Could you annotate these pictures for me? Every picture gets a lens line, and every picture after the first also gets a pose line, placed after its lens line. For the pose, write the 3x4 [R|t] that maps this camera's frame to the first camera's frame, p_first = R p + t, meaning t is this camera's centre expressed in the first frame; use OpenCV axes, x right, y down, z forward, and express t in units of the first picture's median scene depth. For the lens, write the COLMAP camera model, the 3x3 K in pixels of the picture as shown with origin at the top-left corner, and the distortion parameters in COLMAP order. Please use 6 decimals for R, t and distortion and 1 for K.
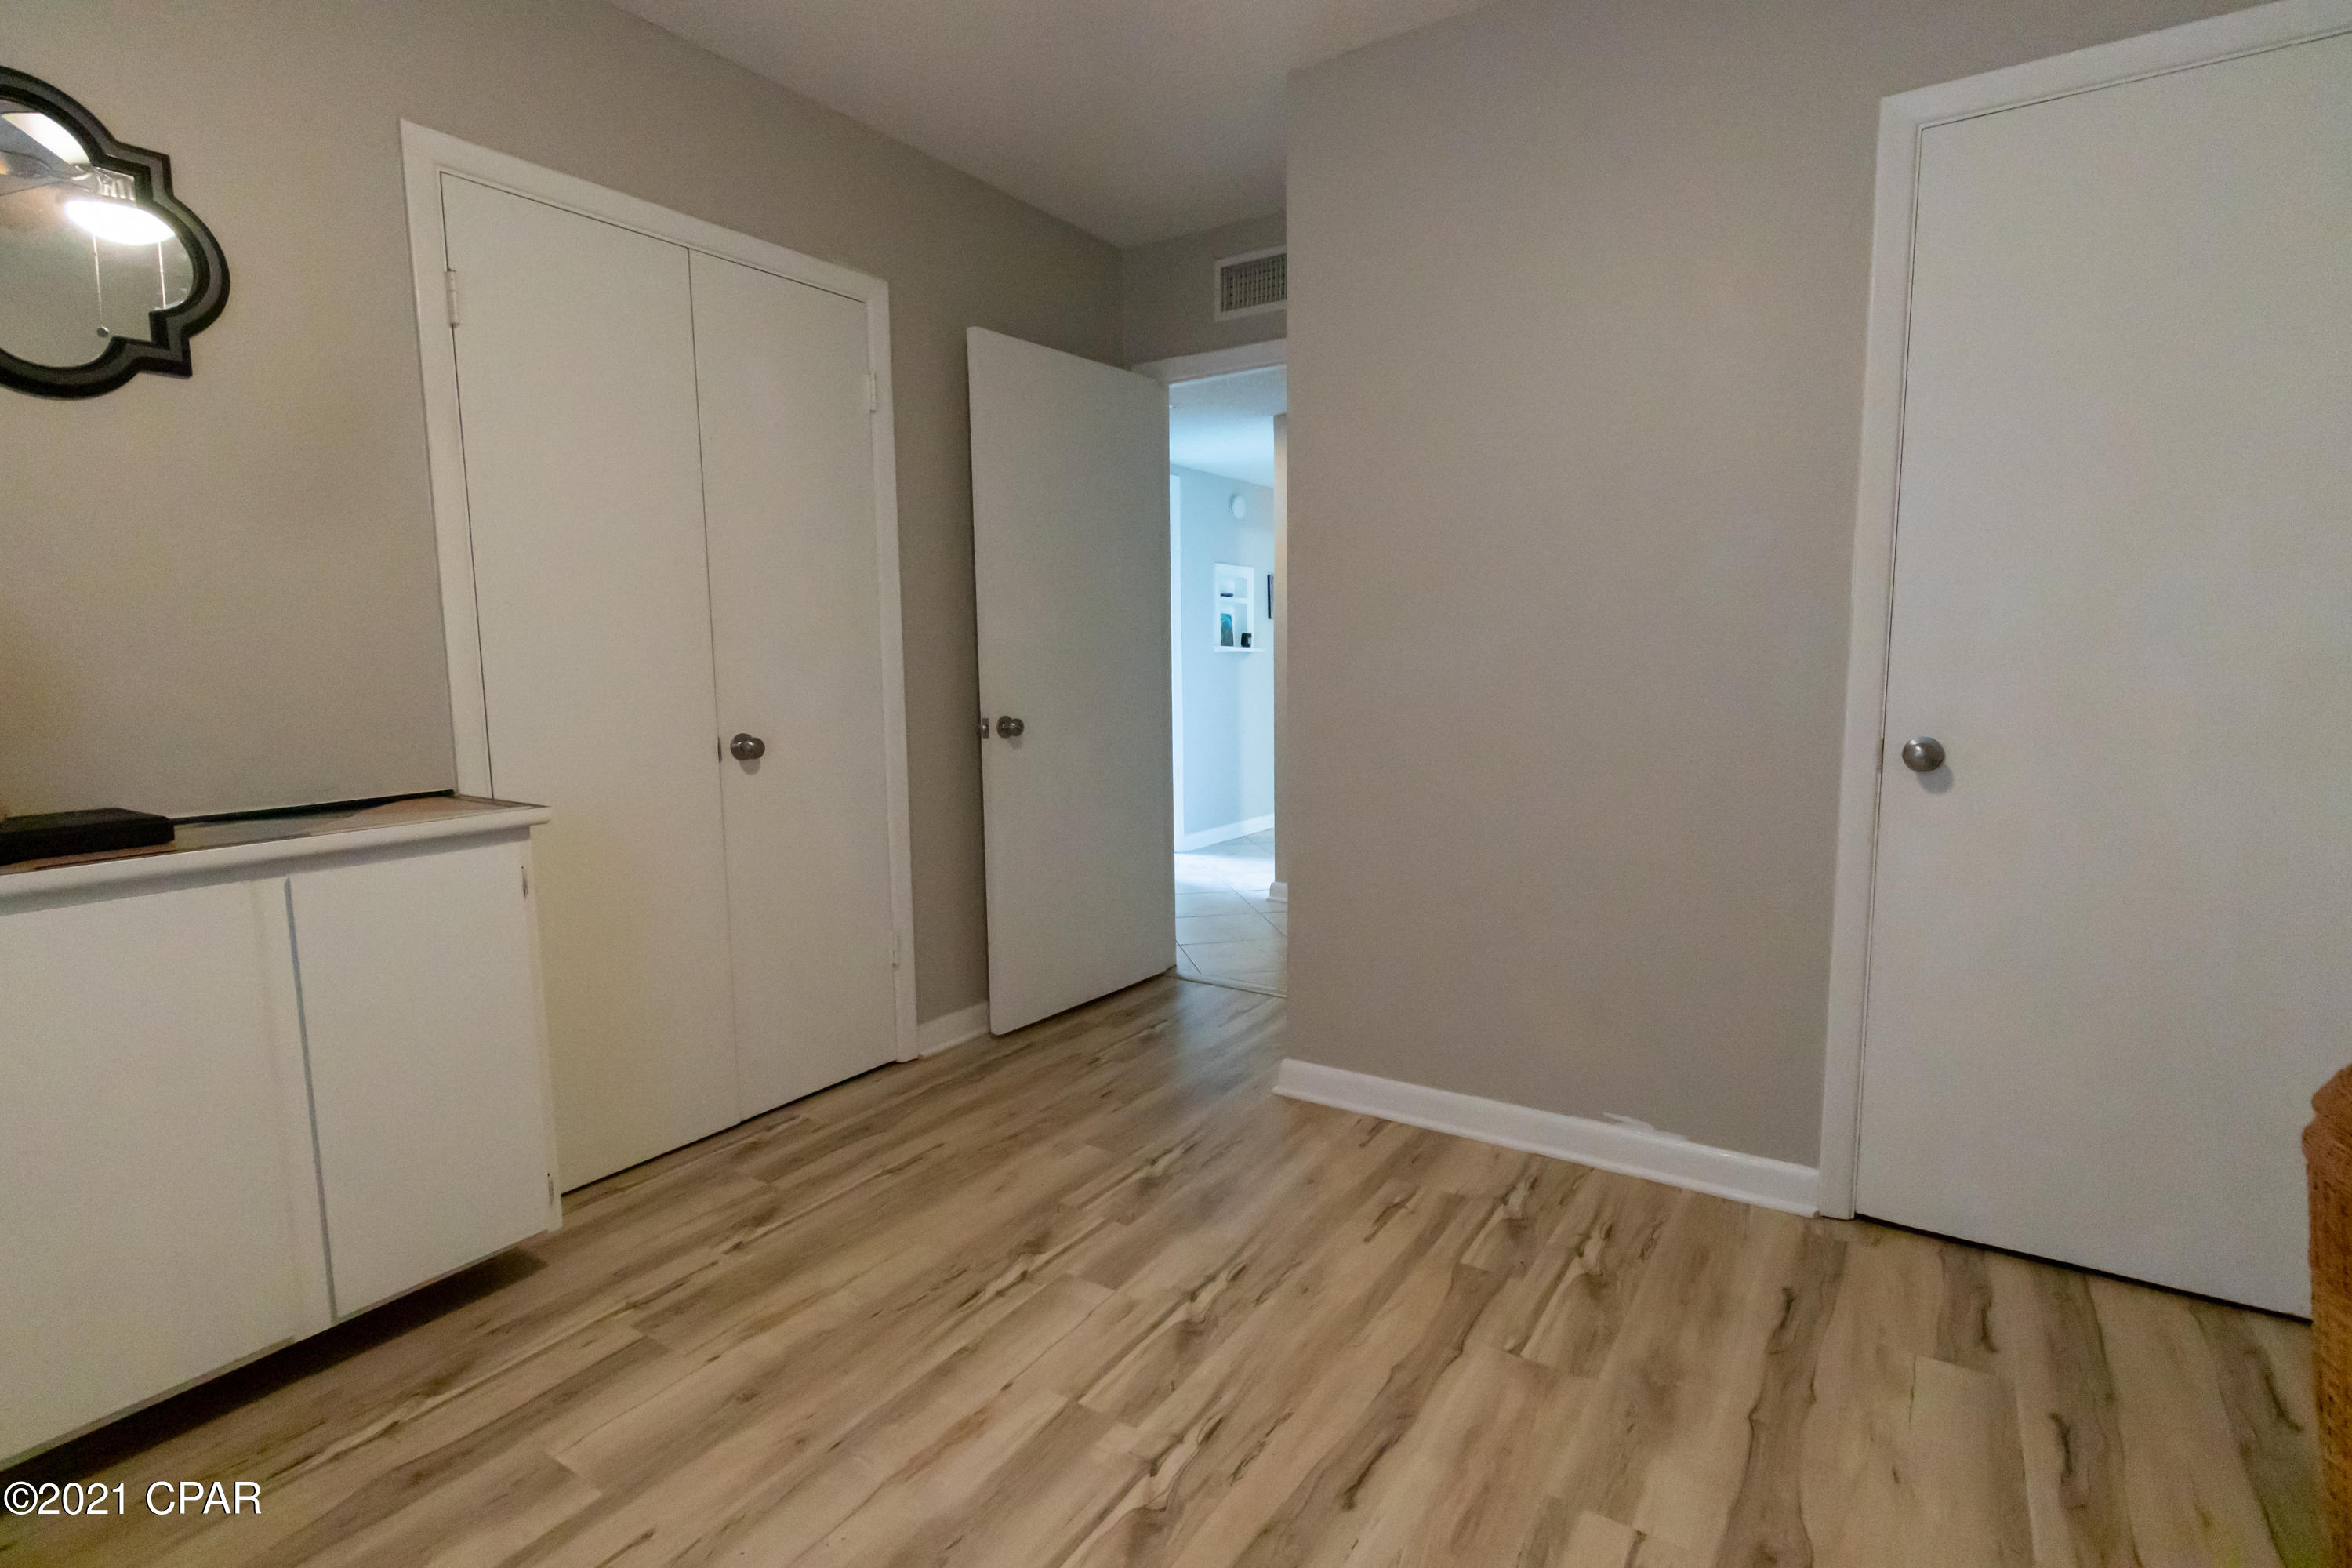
lens RADIAL K [[1107.5, 0, 1173.1], [0, 1107.5, 783.4], [0, 0, 1]] dist [0.004303, 0.000471]
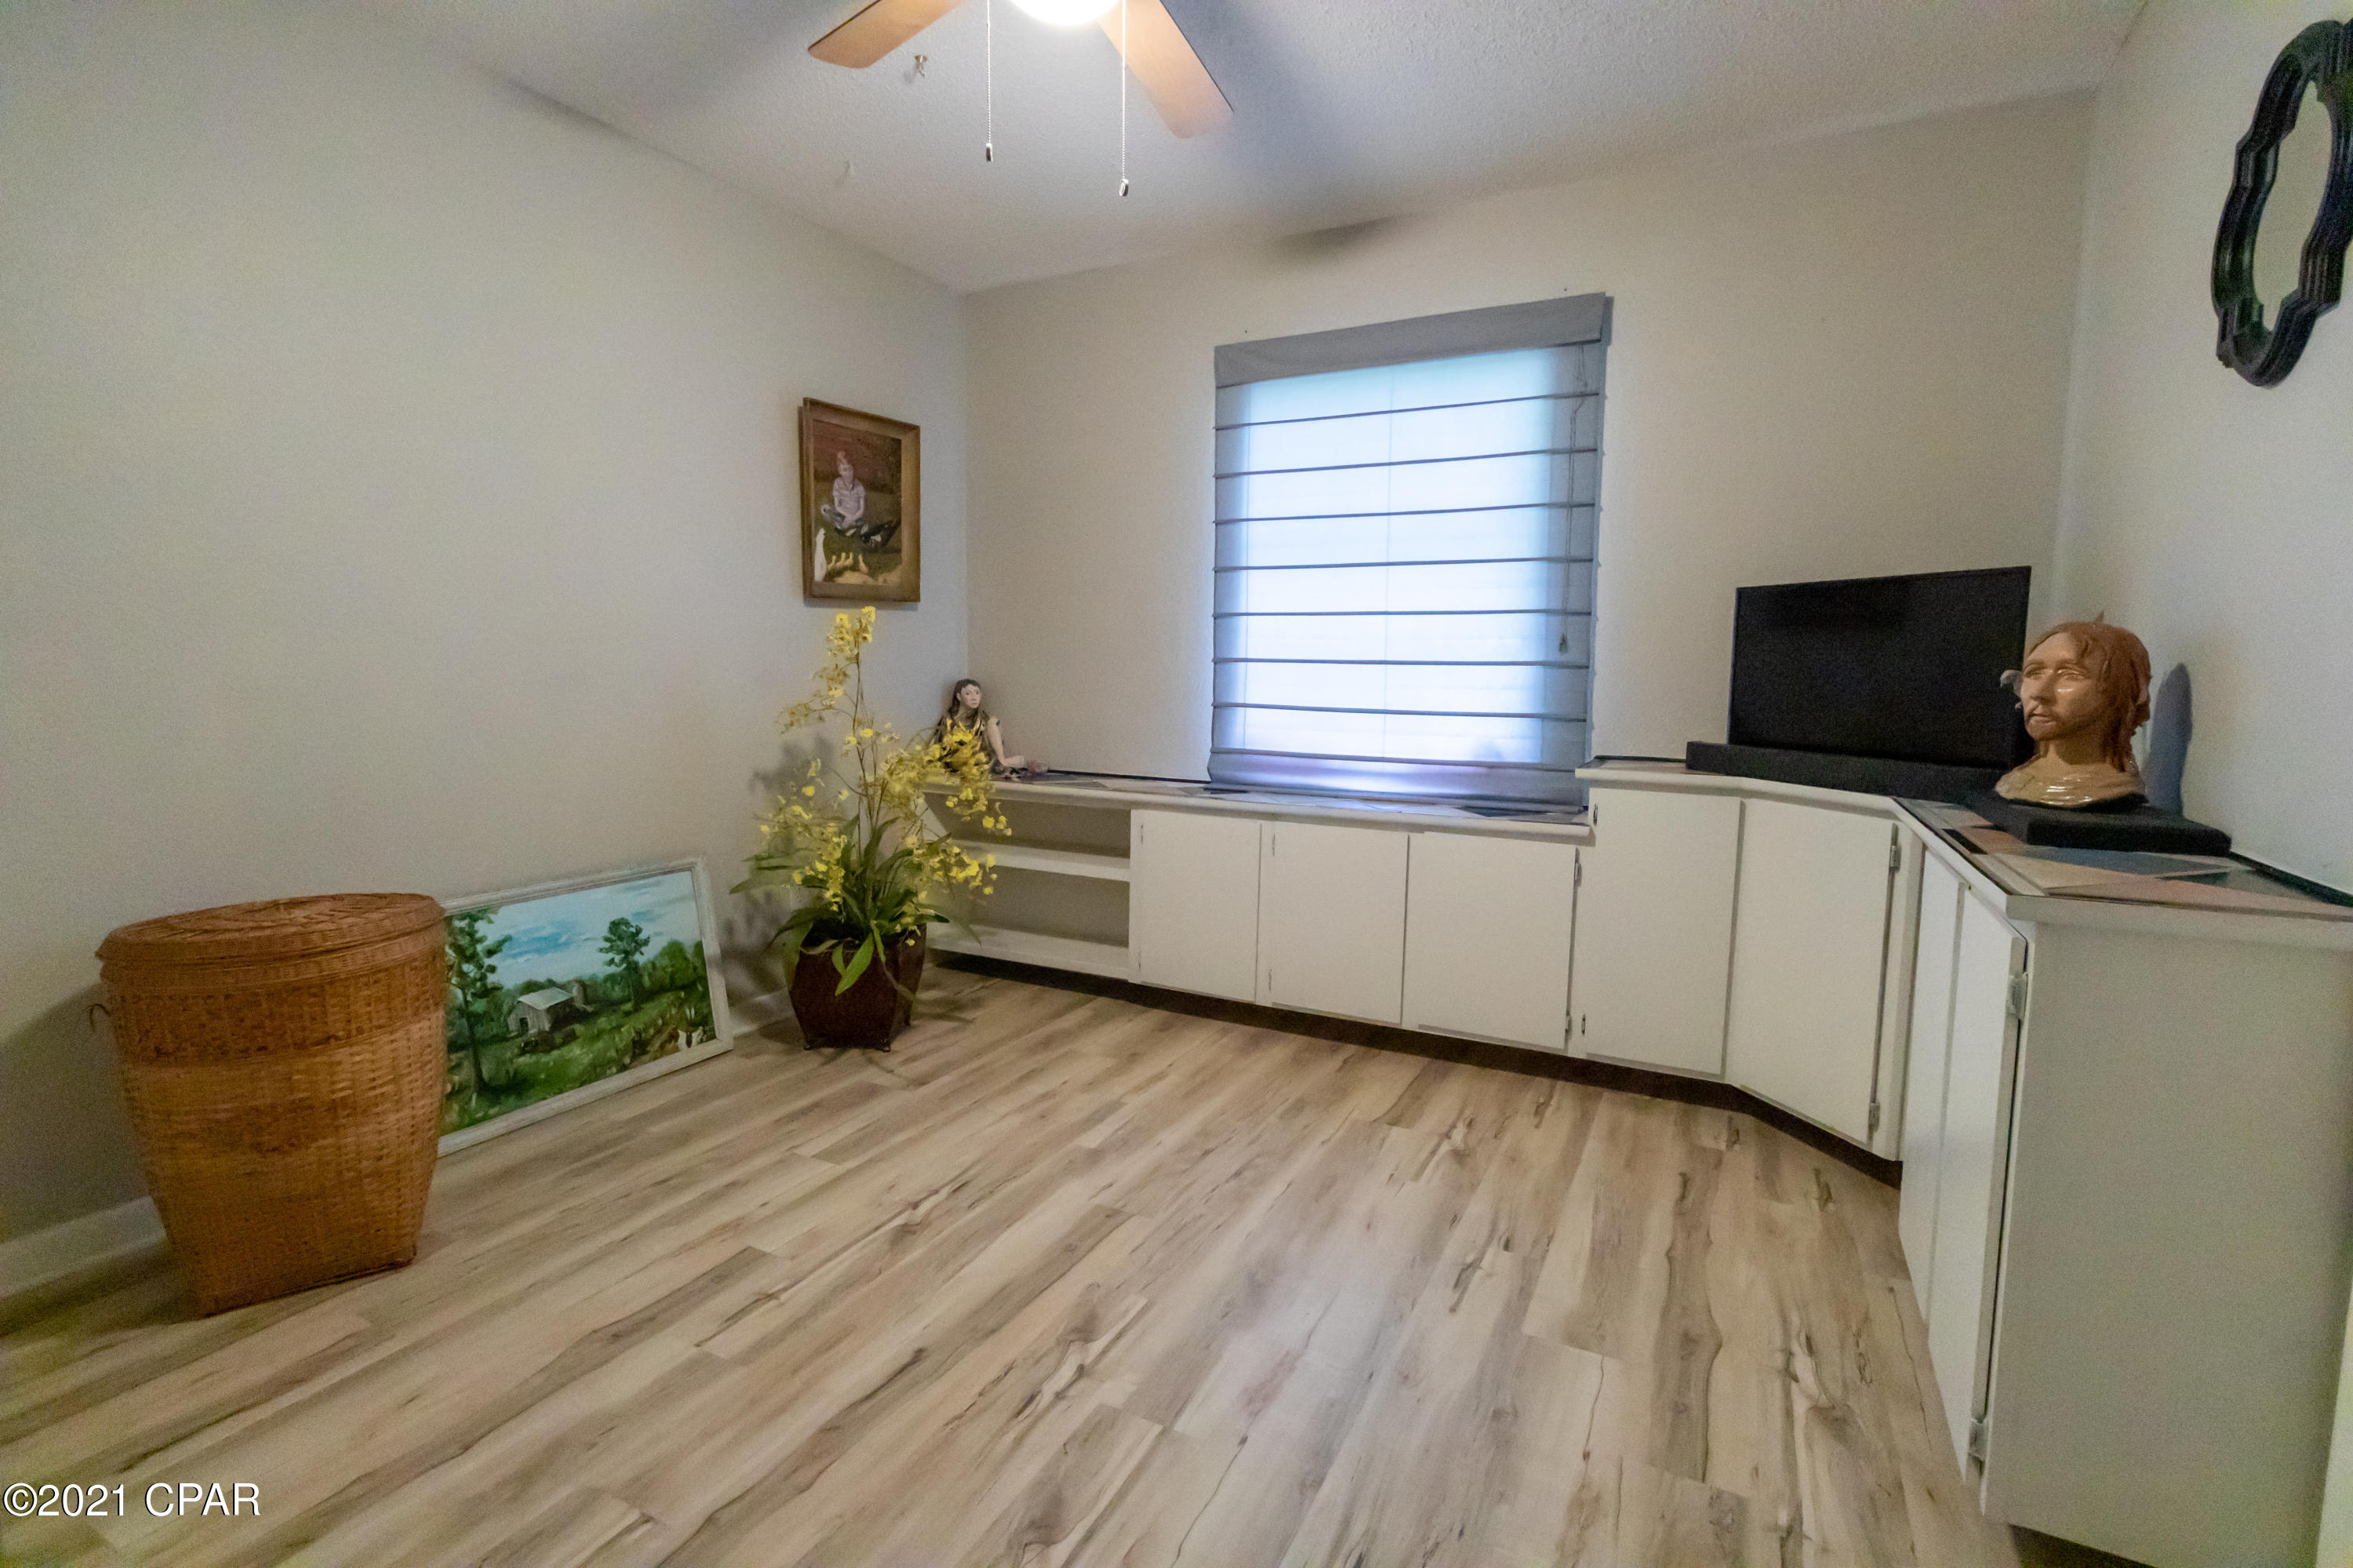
lens RADIAL K [[1108.0, 0, 1176.3], [0, 1108.0, 781.8], [0, 0, 1]] dist [0.004303, 0.000471]
pose [[-0.994039, 0.013015, -0.108250, 0.000875], [-0.011177, 0.975455, 0.219917, -0.213826], [0.108455, 0.219816, -0.969494, 1.837769]]
